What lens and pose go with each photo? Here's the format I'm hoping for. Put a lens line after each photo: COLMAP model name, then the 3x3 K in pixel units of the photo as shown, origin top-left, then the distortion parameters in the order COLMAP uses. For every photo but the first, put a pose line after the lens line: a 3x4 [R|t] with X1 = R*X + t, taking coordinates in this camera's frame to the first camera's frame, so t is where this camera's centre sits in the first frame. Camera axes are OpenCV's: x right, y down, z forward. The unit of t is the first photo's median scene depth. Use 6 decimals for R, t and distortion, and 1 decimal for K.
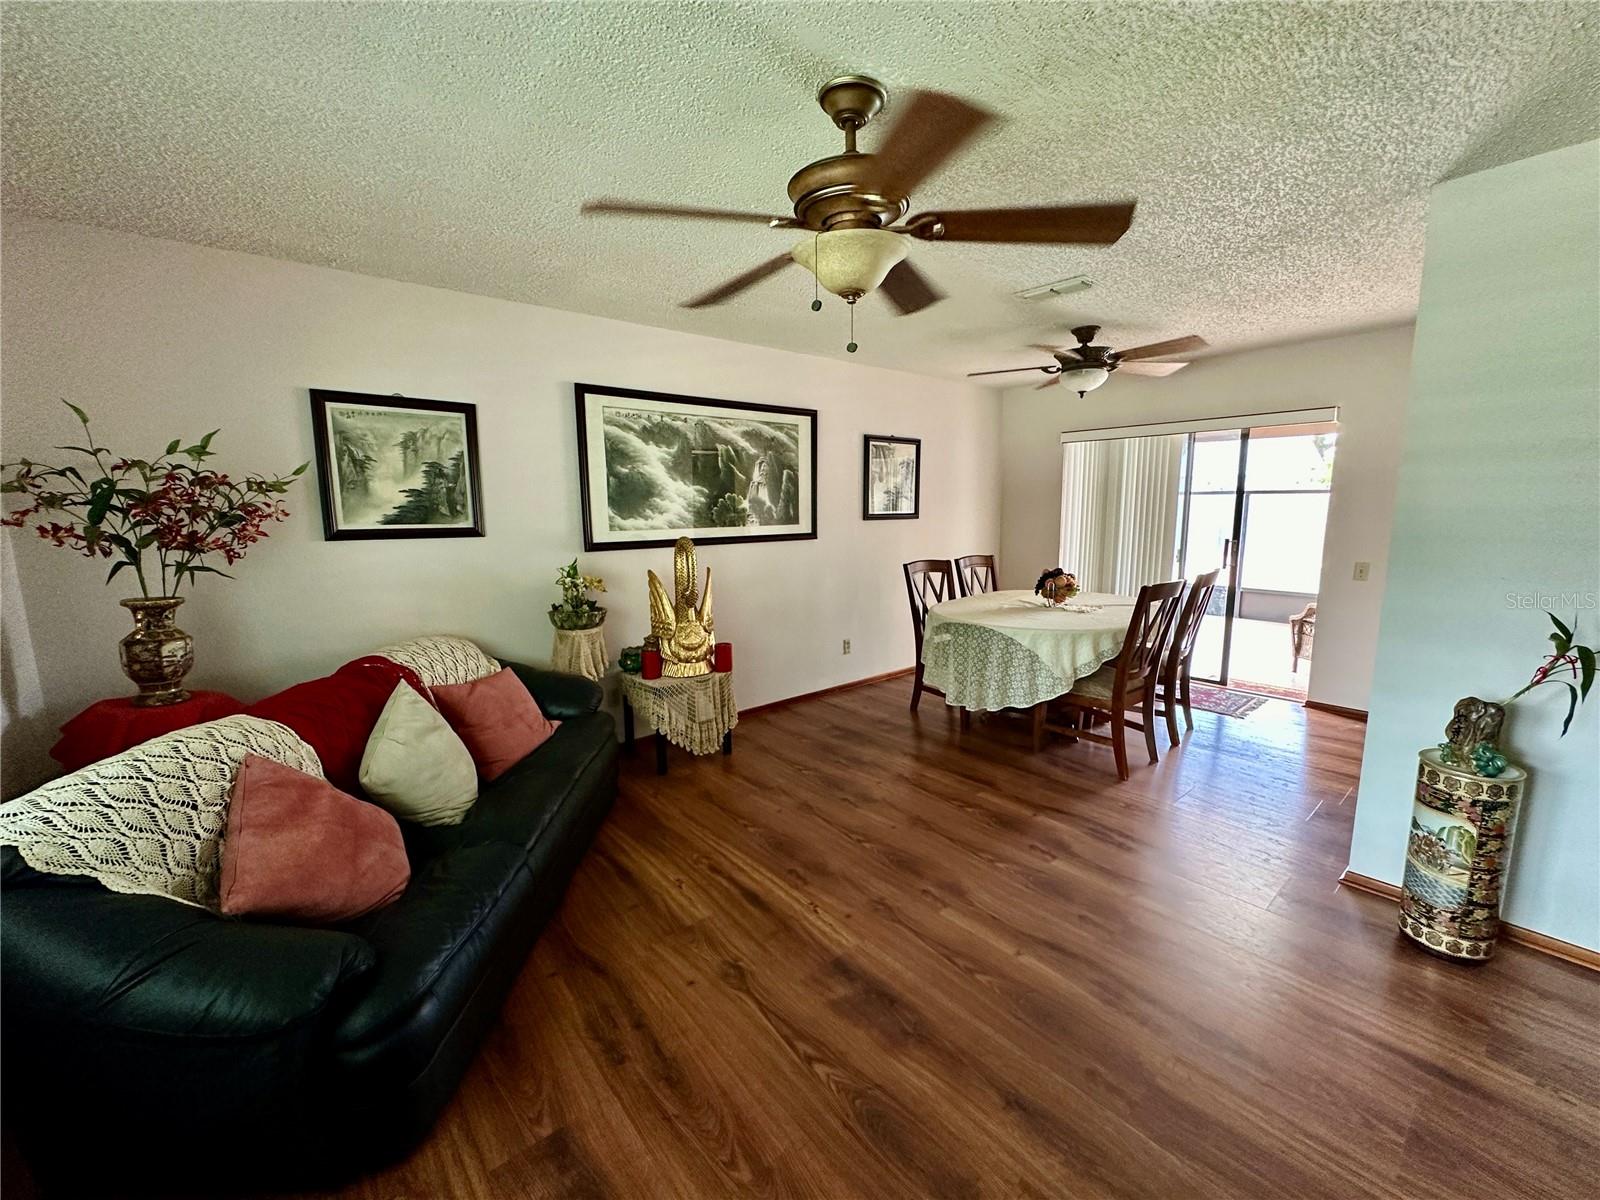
lens RADIAL K [[639.3, 0, 800.0], [0, 639.3, 600.0], [0, 0, 1]] dist [-0.002001, 0.000030]
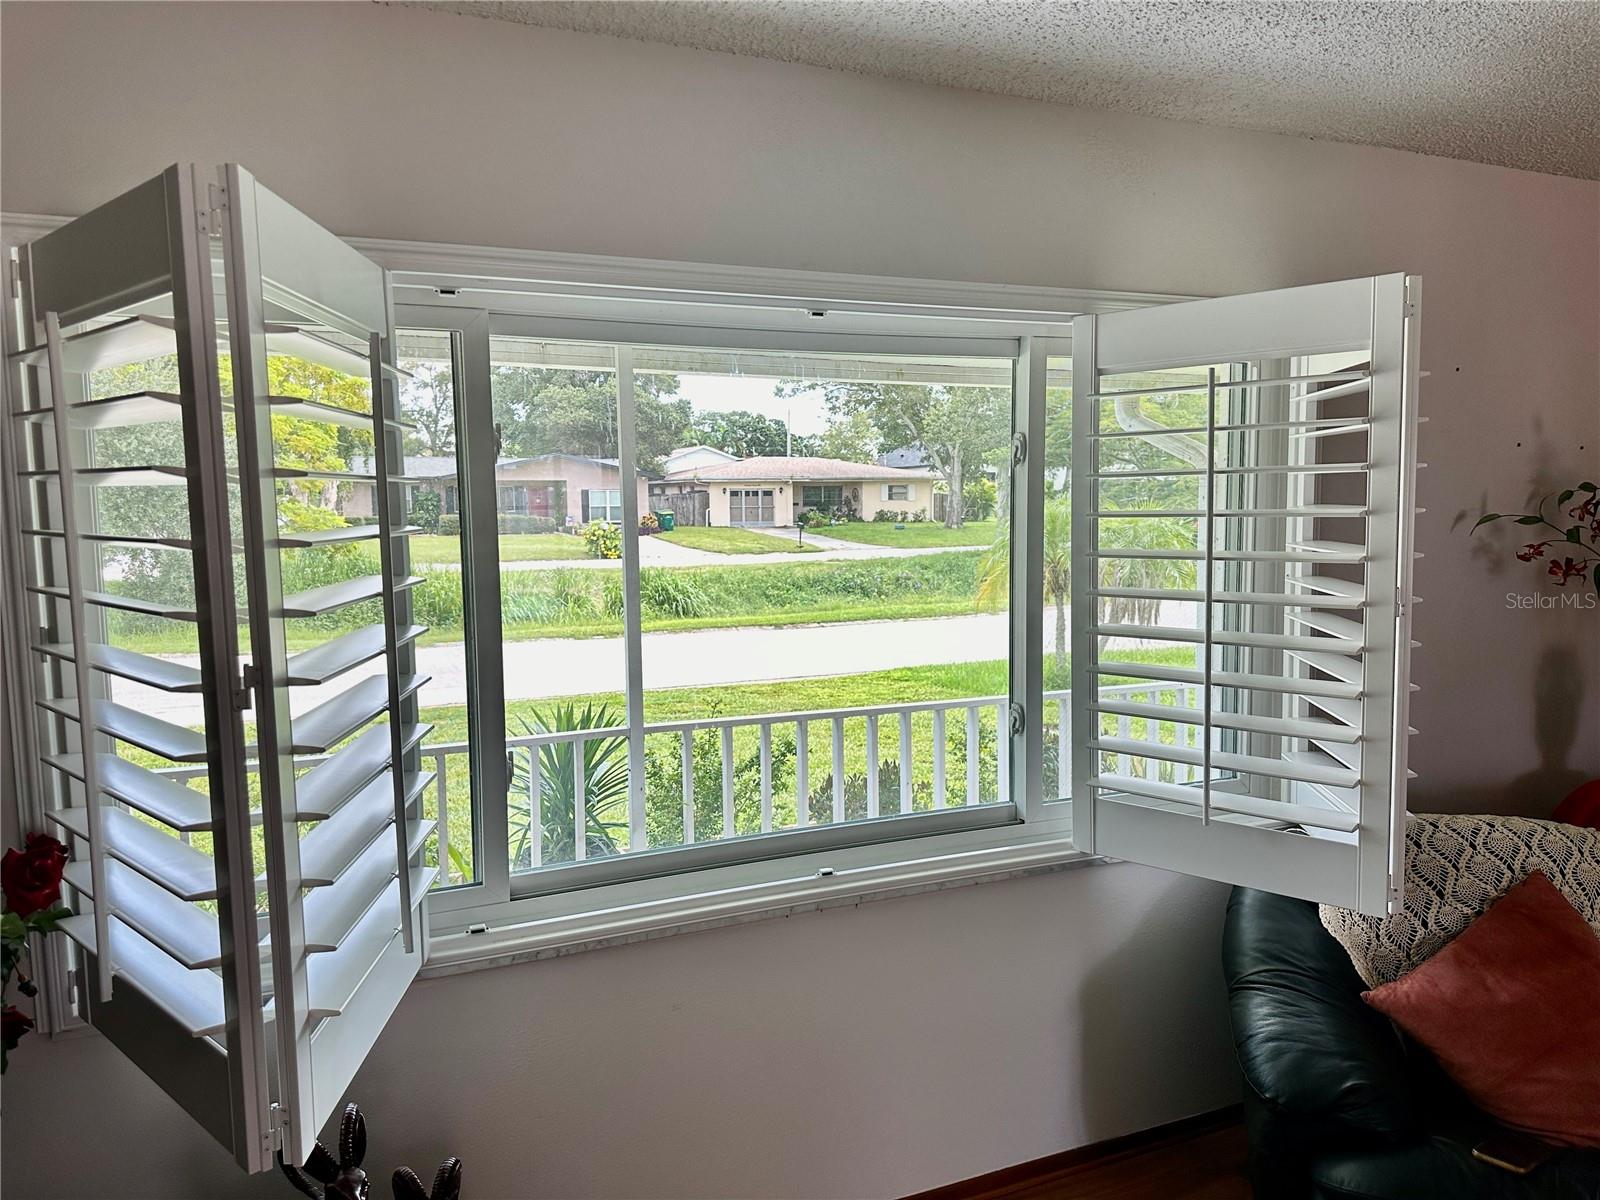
lens RADIAL K [[1099.2, 0, 800.0], [0, 1099.2, 600.0], [0, 0, 1]] dist [-0.000451, -0.000235]
pose [[-0.337126, 0.097857, -0.936360, 0.330203], [-0.117788, 0.982384, 0.145075, -0.086245], [0.934062, 0.159201, -0.319661, 0.264866]]
